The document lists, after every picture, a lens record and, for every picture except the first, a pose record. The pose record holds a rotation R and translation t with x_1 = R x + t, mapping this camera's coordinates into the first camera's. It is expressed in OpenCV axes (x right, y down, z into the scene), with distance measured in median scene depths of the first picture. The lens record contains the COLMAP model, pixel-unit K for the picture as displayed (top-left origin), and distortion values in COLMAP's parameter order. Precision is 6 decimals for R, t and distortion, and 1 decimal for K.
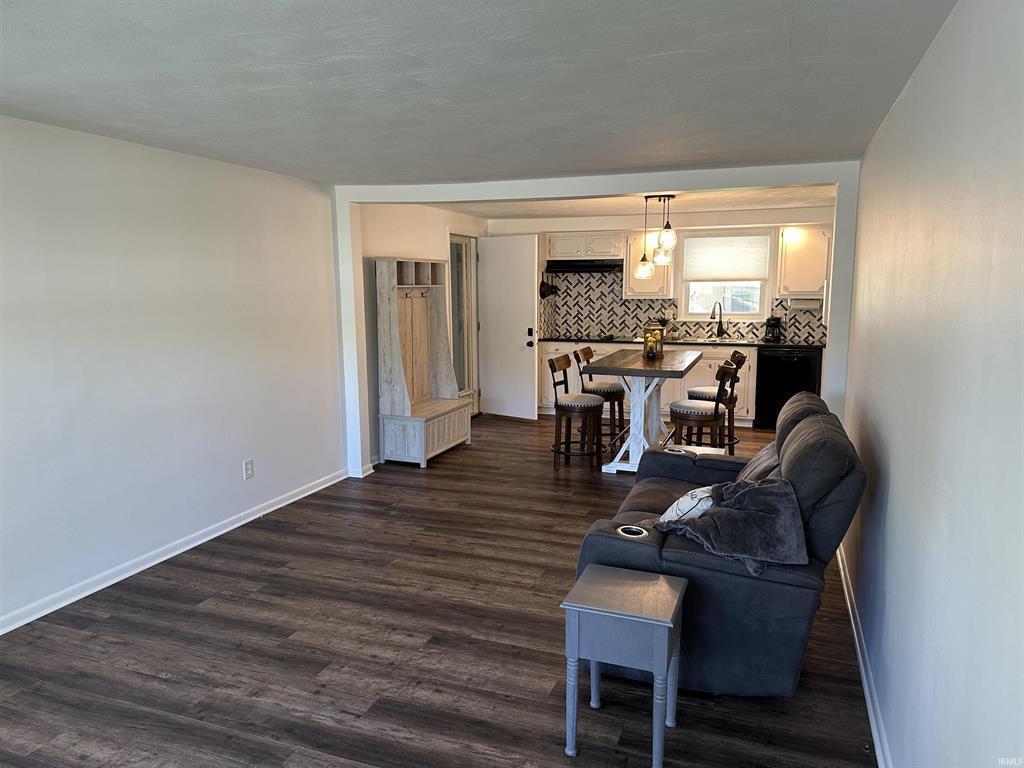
lens RADIAL K [[727.0, 0, 505.7], [0, 727.0, 383.8], [0, 0, 1]] dist [0.090673, -0.010293]
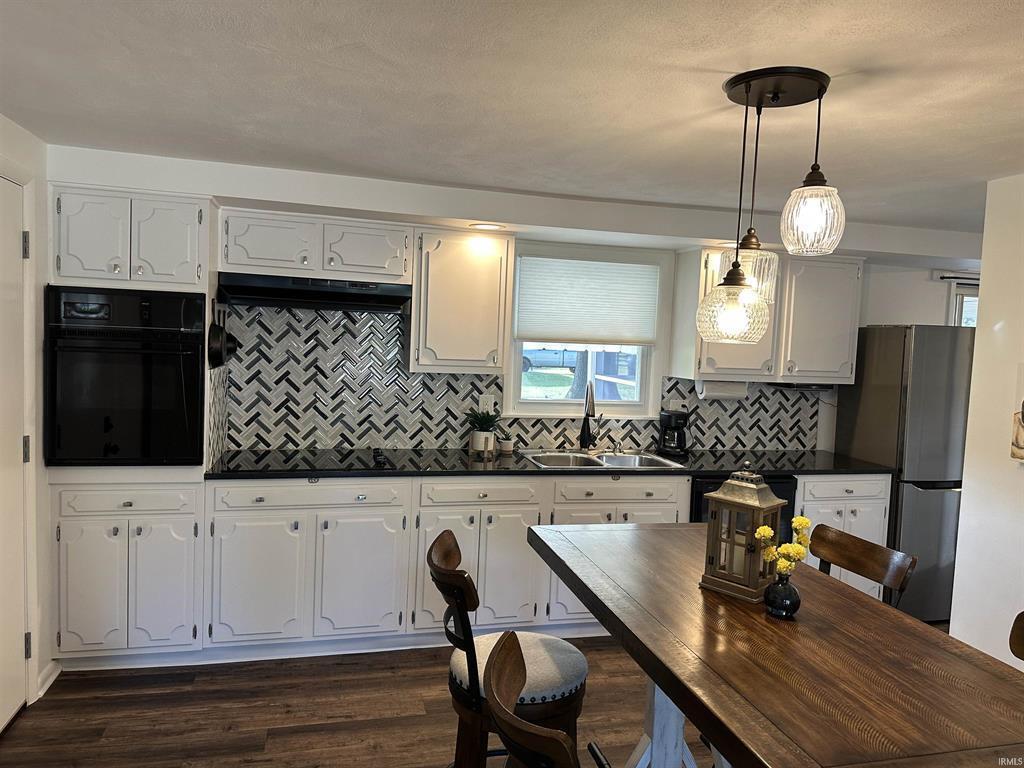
lens RADIAL K [[727.0, 0, 520.3], [0, 727.0, 385.6], [0, 0, 1]] dist [0.090673, -0.010293]
pose [[0.808695, 0.000829, 0.588227, -0.048618], [0.036119, 0.998042, -0.051063, -0.079082], [-0.587118, 0.062541, 0.807082, 0.571834]]
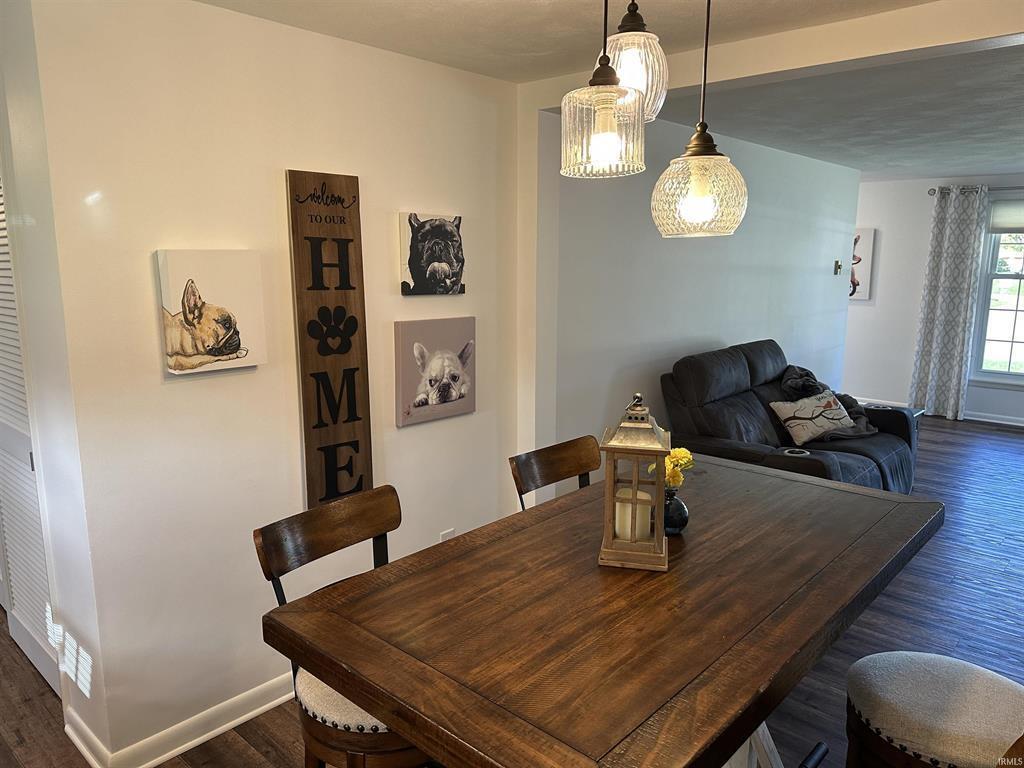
lens RADIAL K [[727.0, 0, 512.3], [0, 727.0, 383.9], [0, 0, 1]] dist [0.090673, -0.010293]
pose [[-0.926441, -0.064249, 0.370918, 0.104586], [0.054420, 0.952119, 0.300847, -0.122225], [-0.372487, 0.298902, -0.878585, 0.884352]]
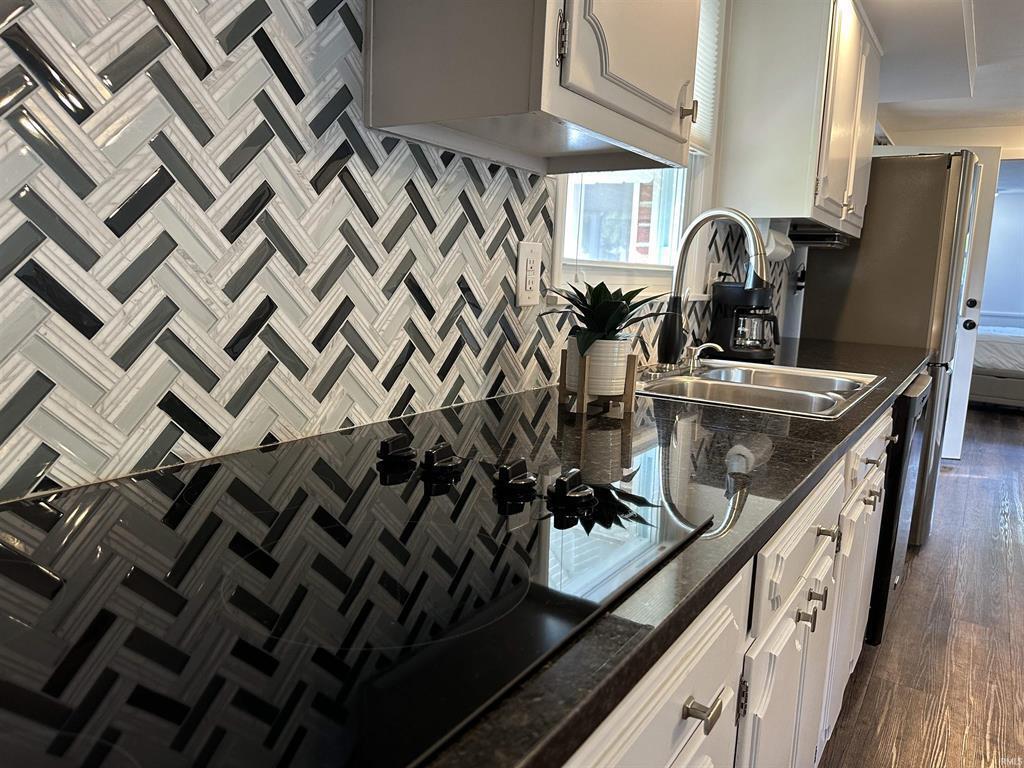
lens RADIAL K [[727.0, 0, 515.2], [0, 727.0, 386.9], [0, 0, 1]] dist [0.090673, -0.010293]
pose [[0.205378, -0.135183, 0.969302, 0.043402], [0.095221, 0.988476, 0.117681, -0.085138], [-0.974040, 0.068129, 0.215883, 0.944259]]
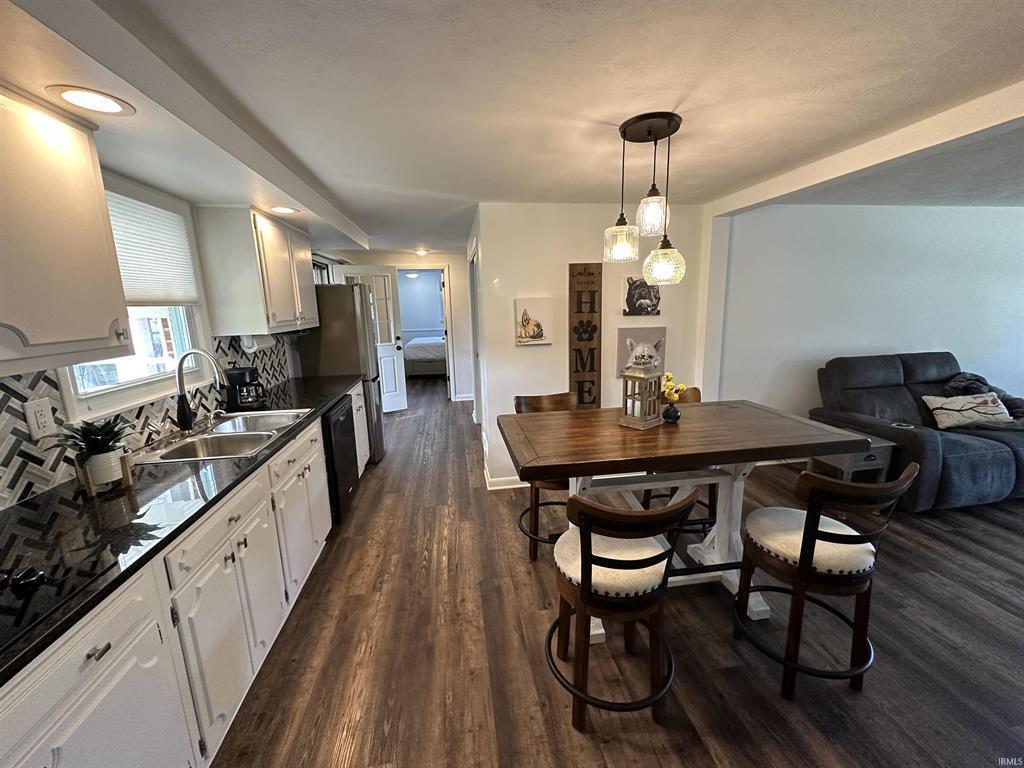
lens RADIAL K [[414.8, 0, 517.1], [0, 414.8, 382.3], [0, 0, 1]] dist [0.001769, 0.000469]
pose [[-0.493775, -0.146011, 0.857244, -0.017198], [0.150092, 0.956698, 0.249404, -0.117775], [-0.856539, 0.251815, -0.450479, 0.884819]]
